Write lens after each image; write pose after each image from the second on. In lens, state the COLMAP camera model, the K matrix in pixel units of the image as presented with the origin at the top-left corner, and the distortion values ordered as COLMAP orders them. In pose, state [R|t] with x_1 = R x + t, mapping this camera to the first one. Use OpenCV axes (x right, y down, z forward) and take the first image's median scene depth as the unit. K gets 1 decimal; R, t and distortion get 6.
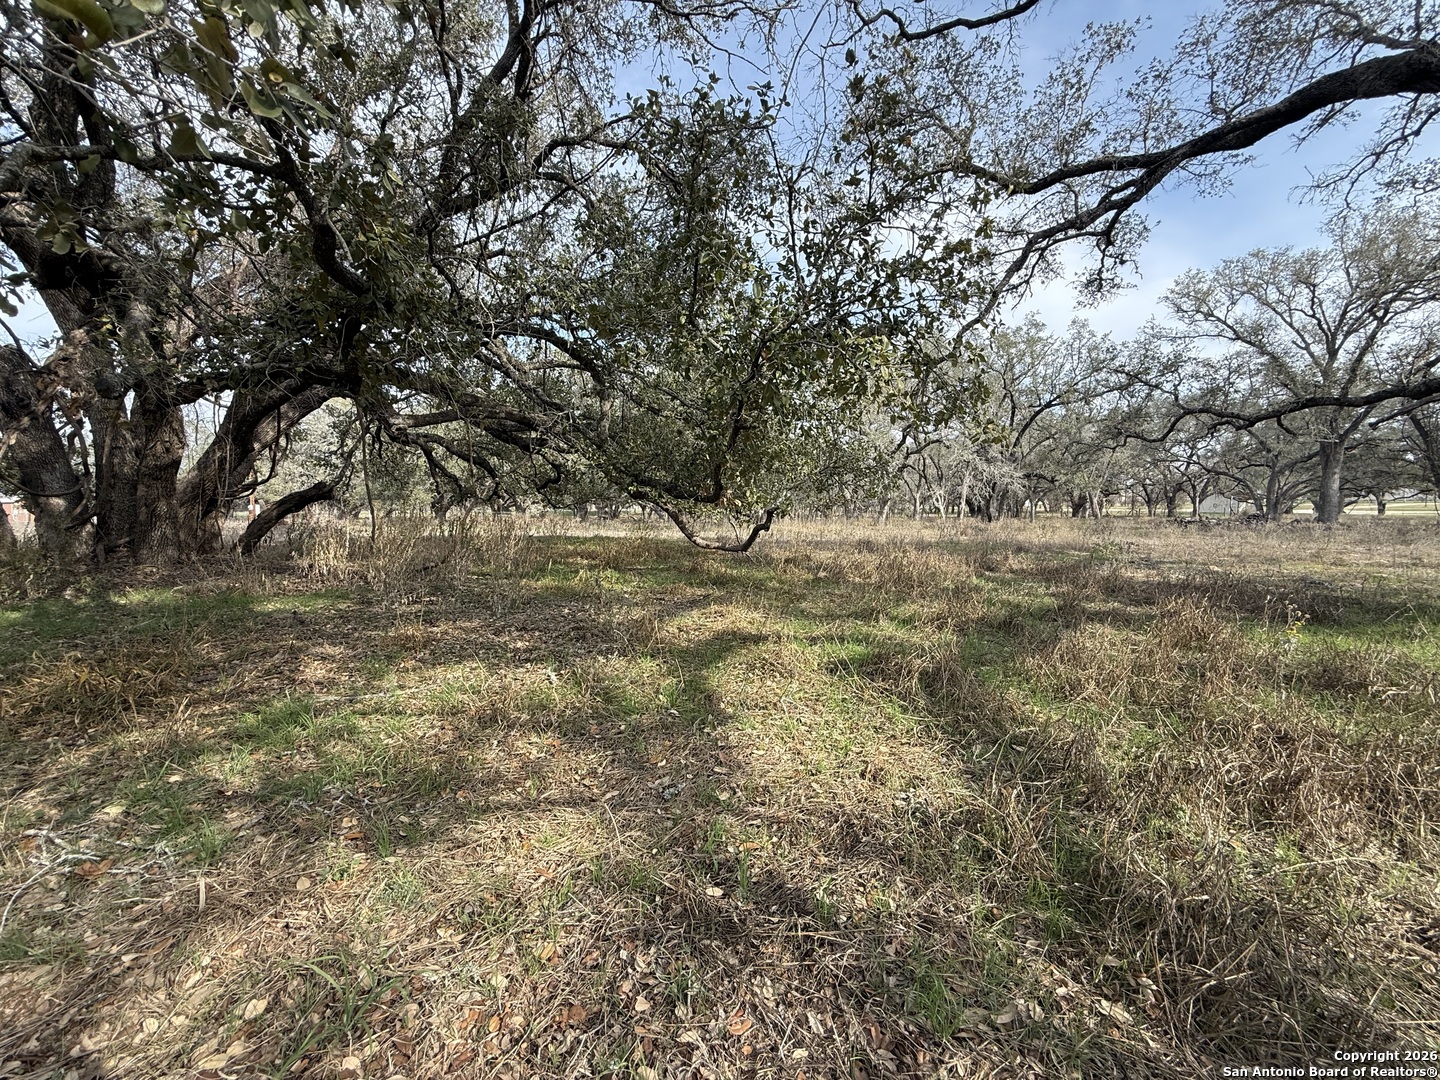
lens RADIAL K [[572.6, 0, 715.8], [0, 572.6, 537.9], [0, 0, 1]] dist [-0.000258, 0.000183]
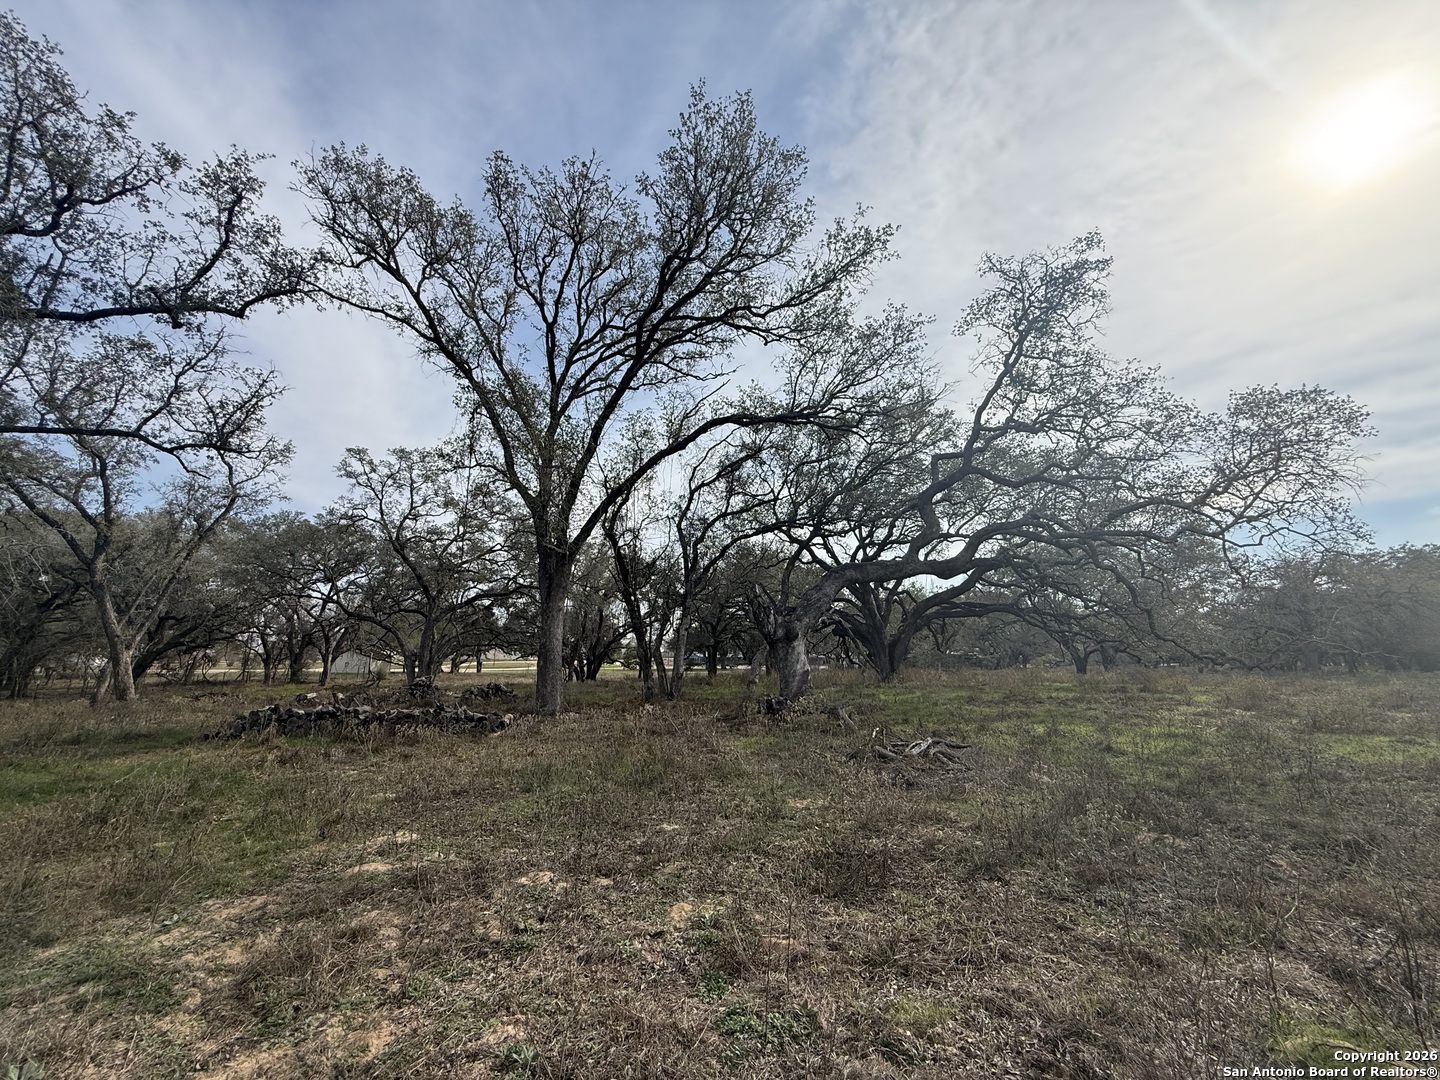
lens RADIAL K [[572.6, 0, 715.8], [0, 572.6, 537.9], [0, 0, 1]] dist [-0.000258, 0.000183]
pose [[0.284135, 0.202859, 0.937078, 0.174779], [0.057045, 0.972053, -0.227727, -0.013177], [-0.957086, 0.118161, 0.264622, 0.209151]]
